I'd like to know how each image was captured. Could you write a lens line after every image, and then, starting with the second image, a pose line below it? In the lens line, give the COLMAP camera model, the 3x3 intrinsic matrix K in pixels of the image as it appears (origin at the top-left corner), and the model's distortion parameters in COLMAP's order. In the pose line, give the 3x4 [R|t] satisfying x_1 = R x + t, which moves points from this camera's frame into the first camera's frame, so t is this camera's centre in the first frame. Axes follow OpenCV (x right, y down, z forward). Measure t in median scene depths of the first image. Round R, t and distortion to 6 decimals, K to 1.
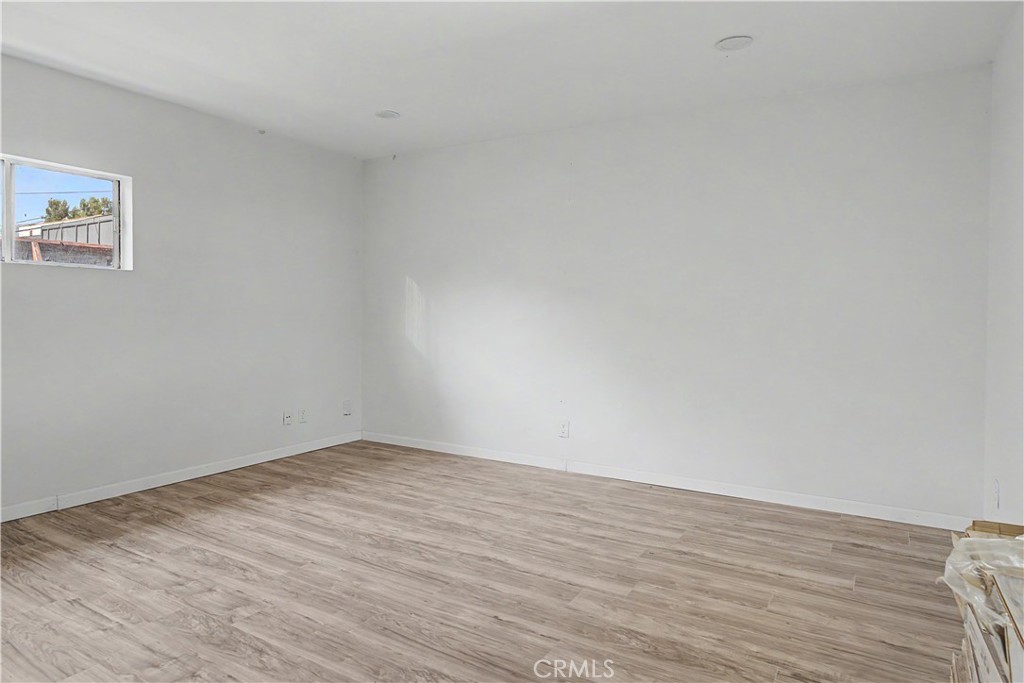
lens RADIAL K [[614.7, 0, 512.0], [0, 614.7, 341.5], [0, 0, 1]] dist [-0.004341, -0.000999]
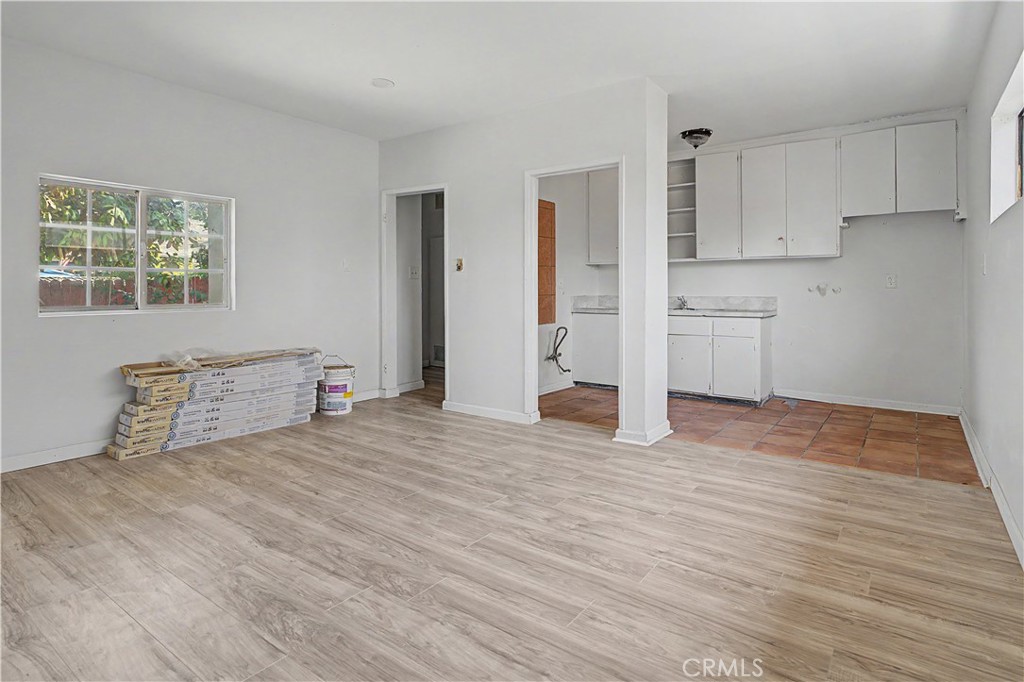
lens RADIAL K [[543.1, 0, 512.7], [0, 543.1, 289.4], [0, 0, 1]] dist [-0.001489, 0.000188]
pose [[-0.995654, -0.009992, 0.092593, -0.431477], [-0.005718, 0.998911, 0.046311, -0.043727], [-0.092955, 0.045581, -0.994626, 1.638595]]
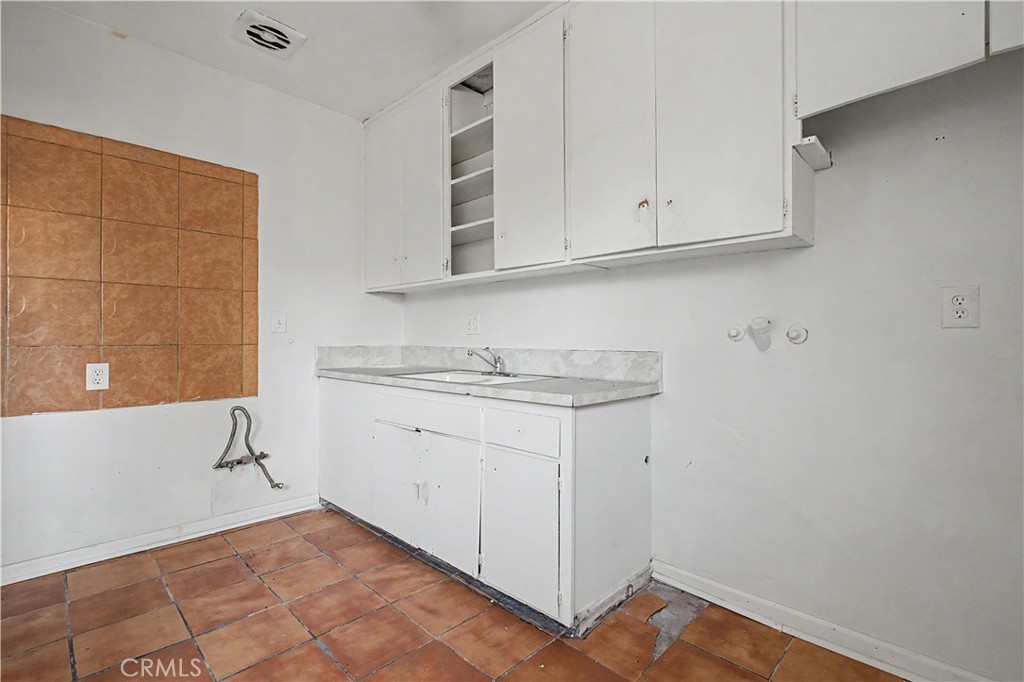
lens RADIAL K [[468.3, 0, 512.1], [0, 468.3, 339.4], [0, 0, 1]] dist [-0.000394, 0.000326]
pose [[-0.974439, -0.014316, 0.224198, -1.067864], [-0.004418, 0.998996, 0.044589, 0.011948], [-0.224611, 0.042459, -0.973523, 0.490066]]
